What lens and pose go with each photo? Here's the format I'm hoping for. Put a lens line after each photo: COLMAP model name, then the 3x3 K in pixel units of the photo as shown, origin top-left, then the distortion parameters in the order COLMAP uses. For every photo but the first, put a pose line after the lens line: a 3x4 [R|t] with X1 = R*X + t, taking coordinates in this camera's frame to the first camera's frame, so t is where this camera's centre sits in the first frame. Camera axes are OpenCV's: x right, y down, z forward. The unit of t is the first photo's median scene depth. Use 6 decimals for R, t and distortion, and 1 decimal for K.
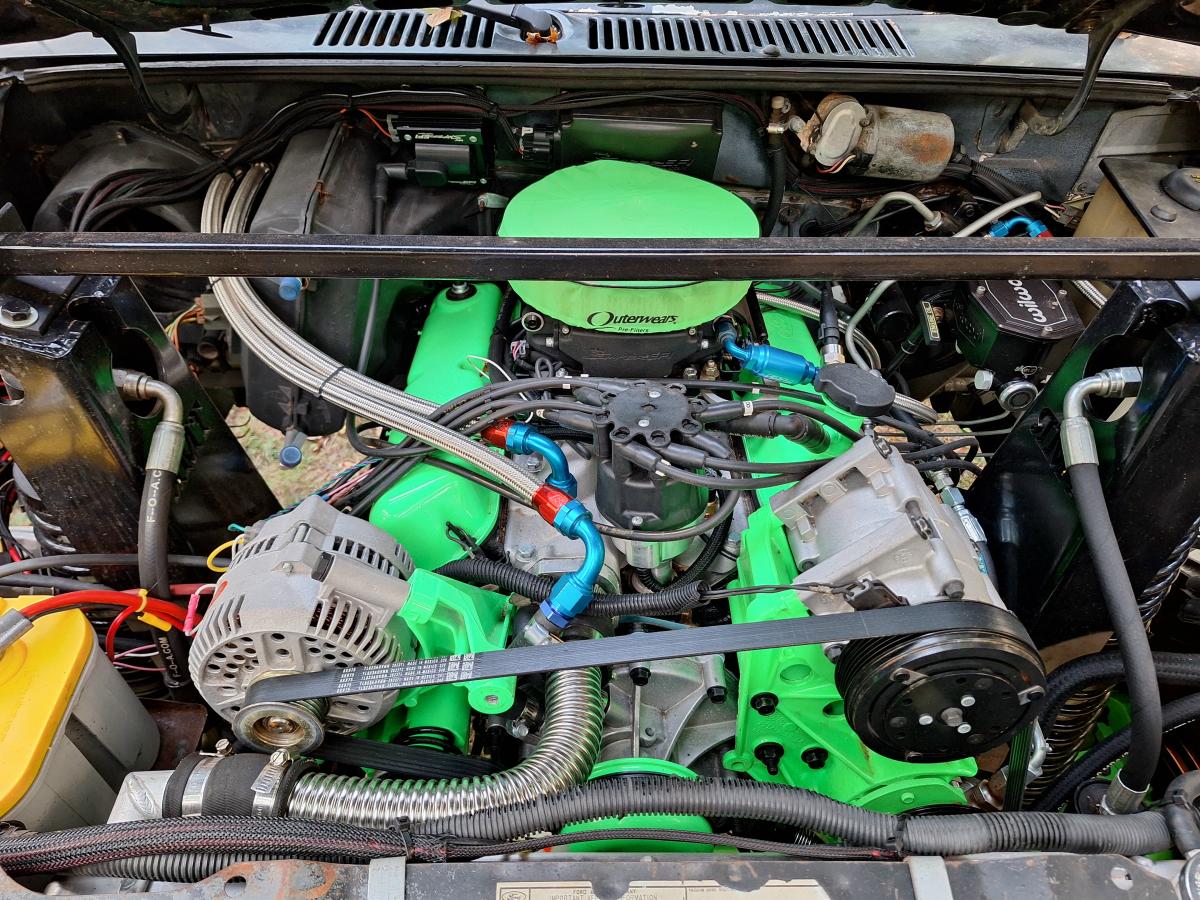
lens RADIAL K [[839.4, 0, 591.8], [0, 839.4, 457.2], [0, 0, 1]] dist [0.063433, -0.079107]
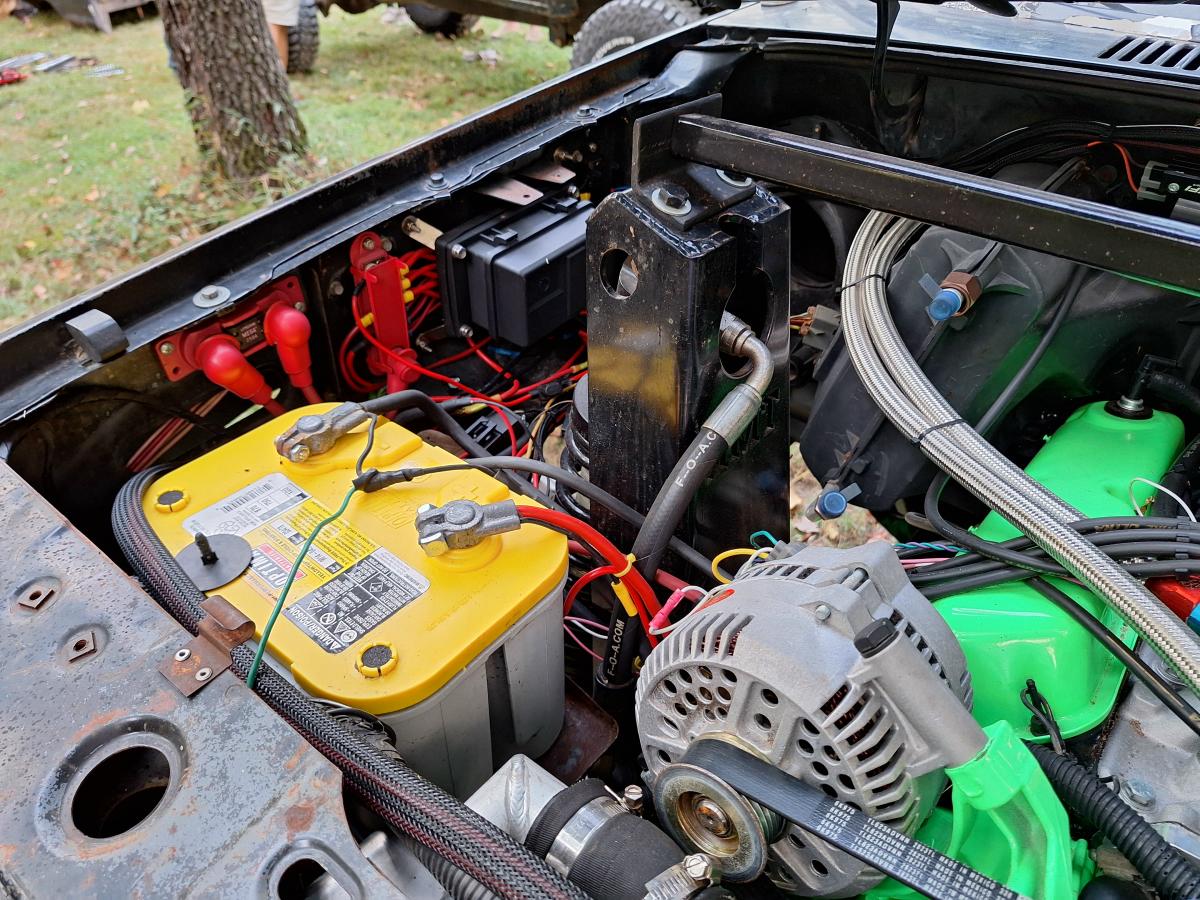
lens RADIAL K [[839.4, 0, 601.0], [0, 839.4, 442.6], [0, 0, 1]] dist [0.063433, -0.079107]
pose [[0.762774, 0.376230, -0.525954, -0.180258], [-0.458981, 0.887923, -0.030490, 0.105569], [0.455535, 0.264660, 0.849967, 0.290631]]
